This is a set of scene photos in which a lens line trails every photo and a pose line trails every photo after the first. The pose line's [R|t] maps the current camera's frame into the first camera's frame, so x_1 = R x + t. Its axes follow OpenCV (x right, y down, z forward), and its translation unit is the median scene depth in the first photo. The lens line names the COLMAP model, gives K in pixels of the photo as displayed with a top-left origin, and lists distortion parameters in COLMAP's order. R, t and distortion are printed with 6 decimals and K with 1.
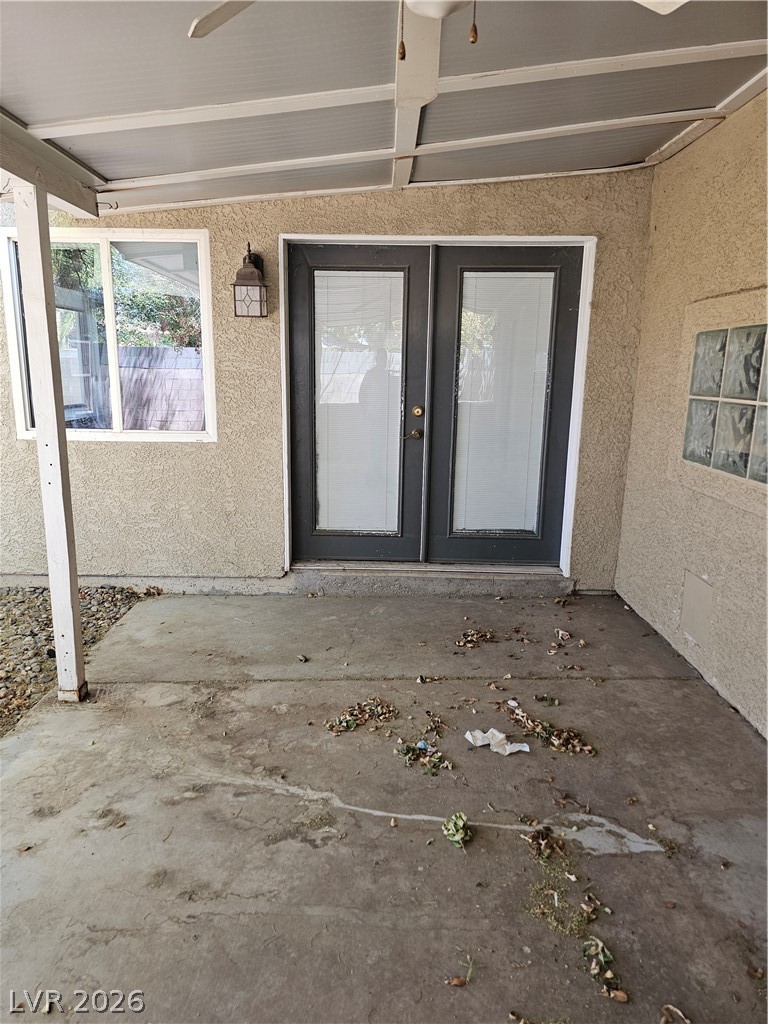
lens RADIAL K [[686.6, 0, 379.7], [0, 686.6, 513.2], [0, 0, 1]] dist [0.038544, -0.001511]
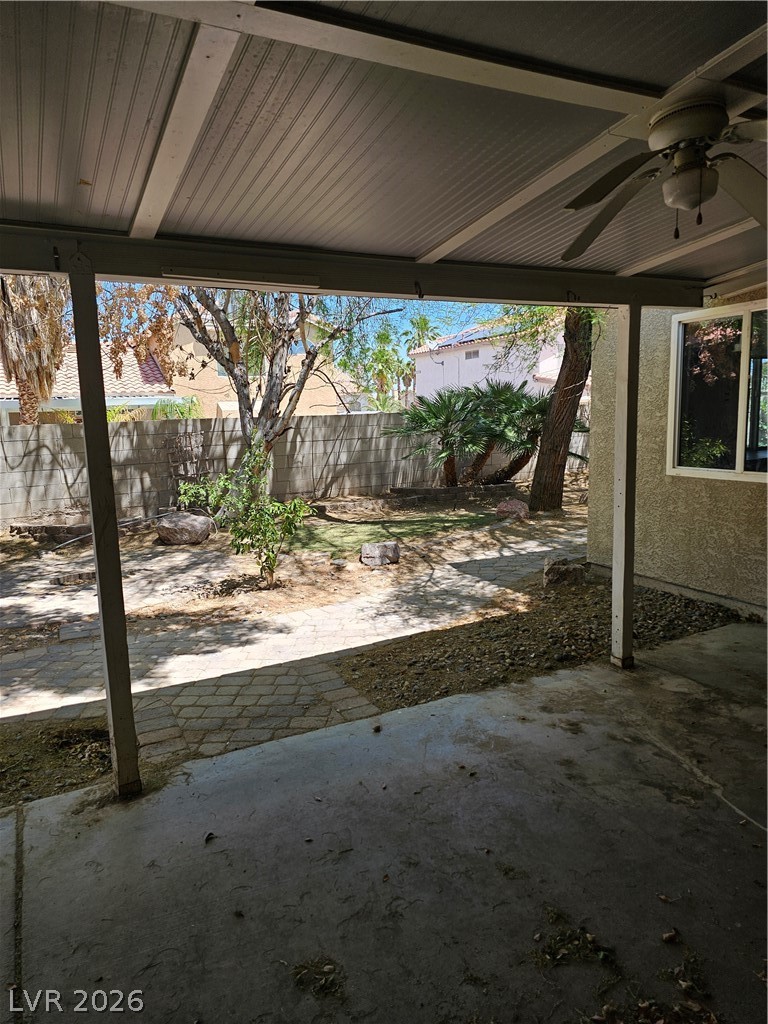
lens RADIAL K [[686.6, 0, 384.5], [0, 686.6, 511.0], [0, 0, 1]] dist [0.038544, -0.001511]
pose [[0.478920, 0.101218, -0.872004, 0.538420], [-0.145599, 0.988731, 0.034802, -0.012937], [0.865700, 0.110295, 0.488260, -0.106763]]
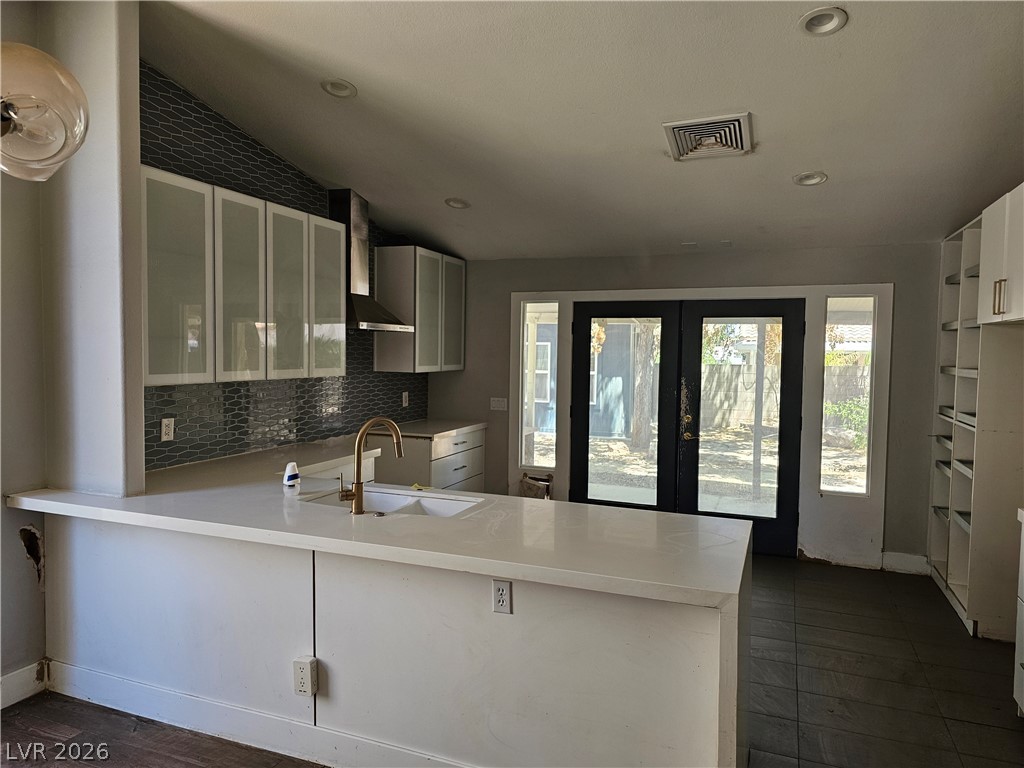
lens RADIAL K [[686.6, 0, 512.7], [0, 686.6, 383.0], [0, 0, 1]] dist [0.038544, -0.001511]
pose [[-0.338829, 0.029045, -0.940399, 2.523086], [-0.216923, 0.970182, 0.108124, -0.078313], [0.915499, 0.240630, -0.322426, -0.004044]]
